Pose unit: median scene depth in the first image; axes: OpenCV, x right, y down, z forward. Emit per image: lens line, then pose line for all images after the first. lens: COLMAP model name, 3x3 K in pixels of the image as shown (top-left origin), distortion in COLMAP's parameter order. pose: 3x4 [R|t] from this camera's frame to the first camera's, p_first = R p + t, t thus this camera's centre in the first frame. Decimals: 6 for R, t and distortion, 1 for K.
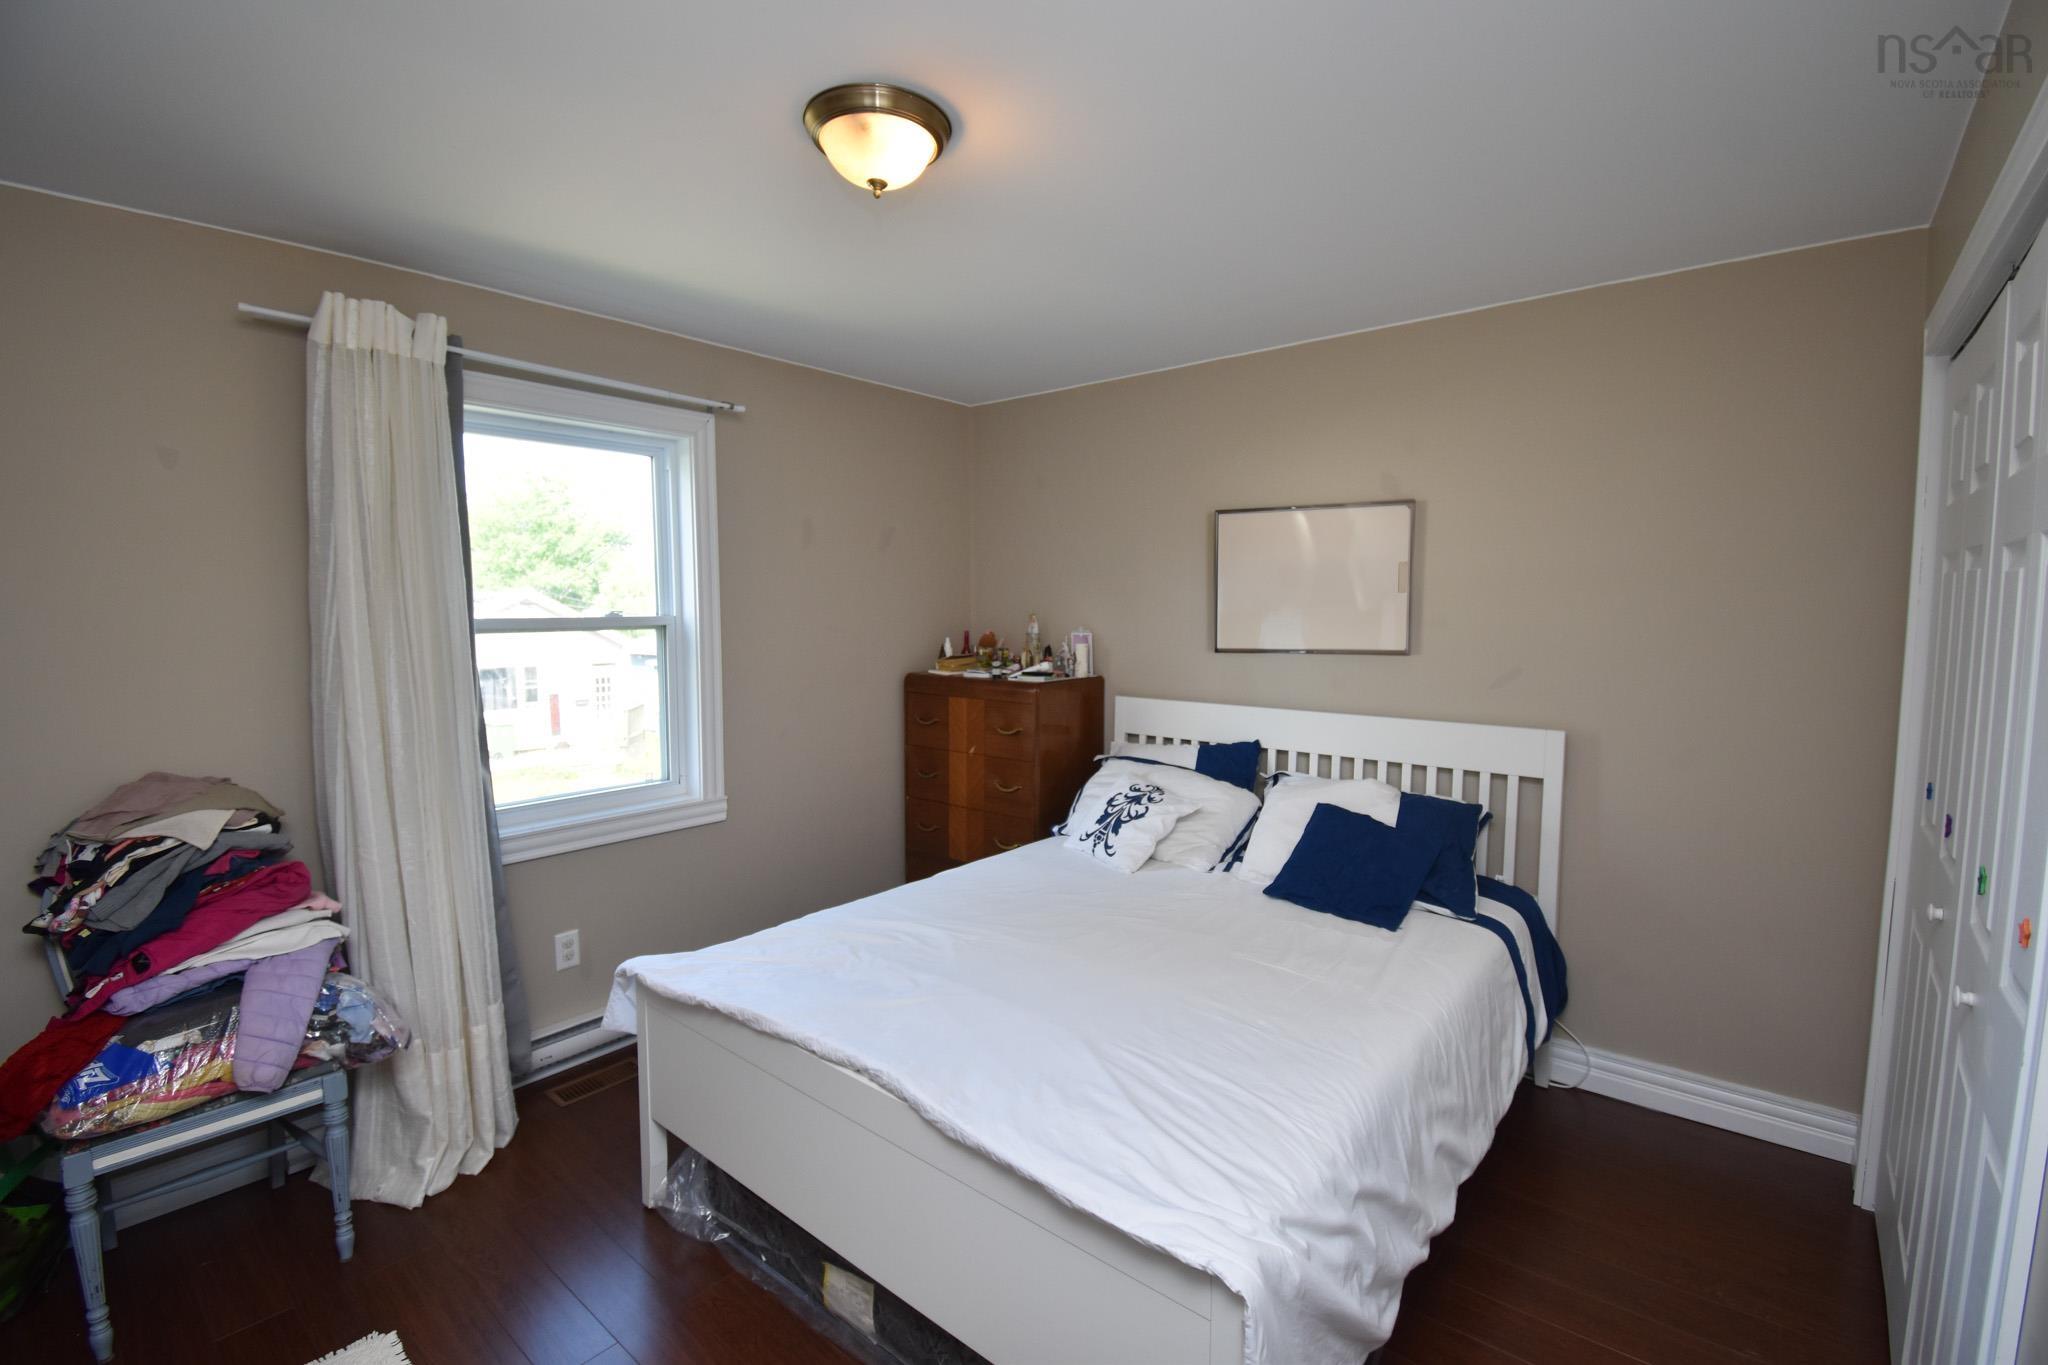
lens RADIAL K [[916.1, 0, 1028.7], [0, 916.1, 674.0], [0, 0, 1]] dist [0.000112, 0.000009]
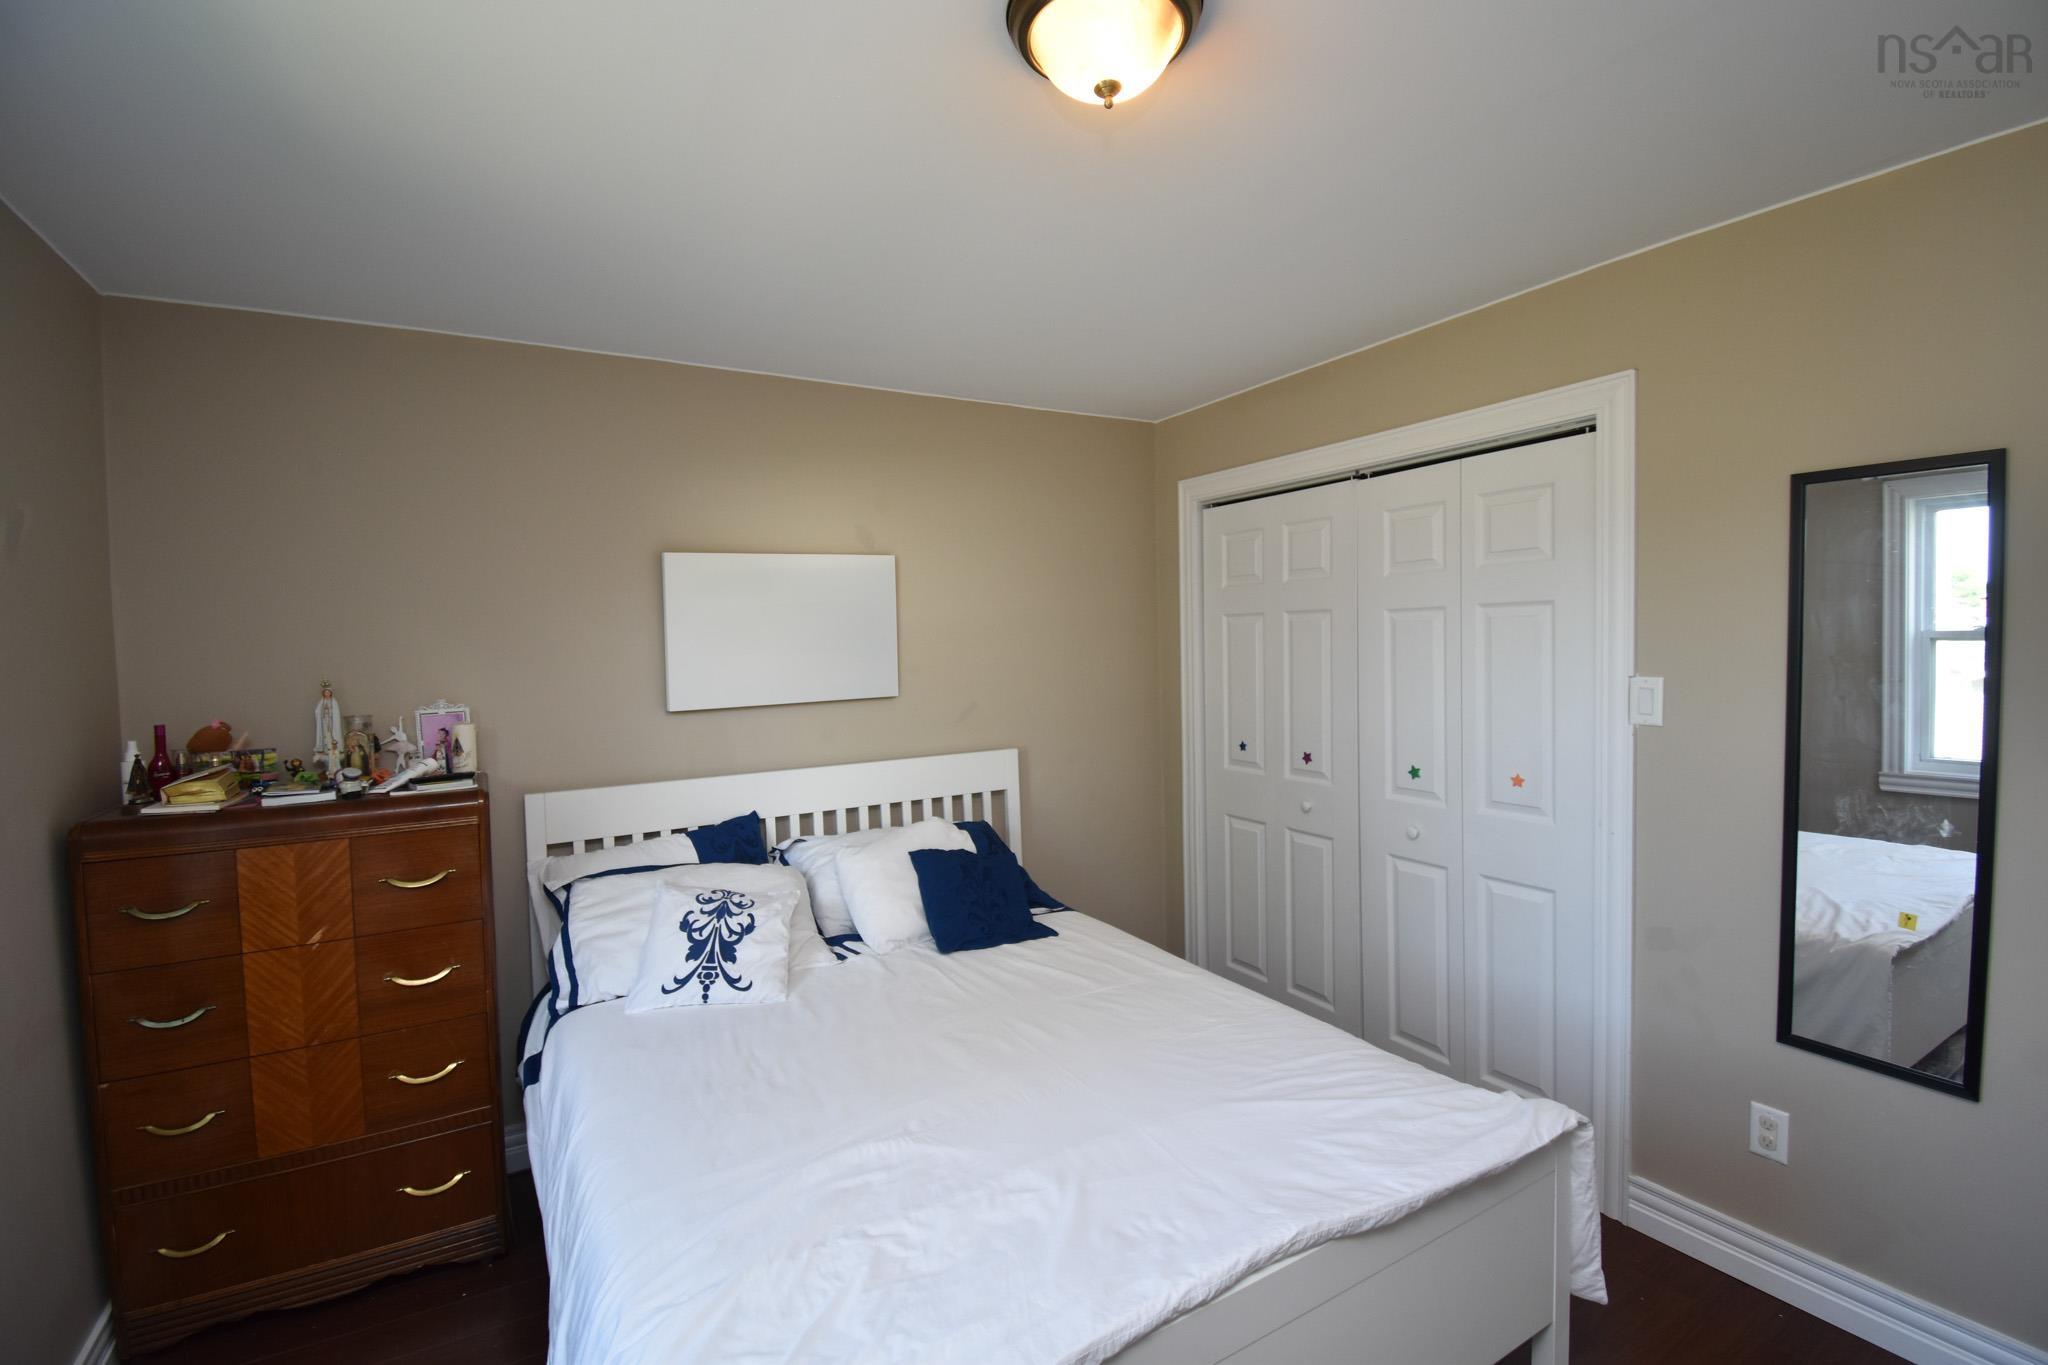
lens RADIAL K [[916.1, 0, 1028.7], [0, 916.1, 674.0], [0, 0, 1]] dist [0.000112, 0.000009]
pose [[0.316647, -0.037152, 0.947816, -0.493308], [0.102801, 0.994691, 0.004645, -0.034682], [-0.942956, 0.095966, 0.318785, 0.478104]]
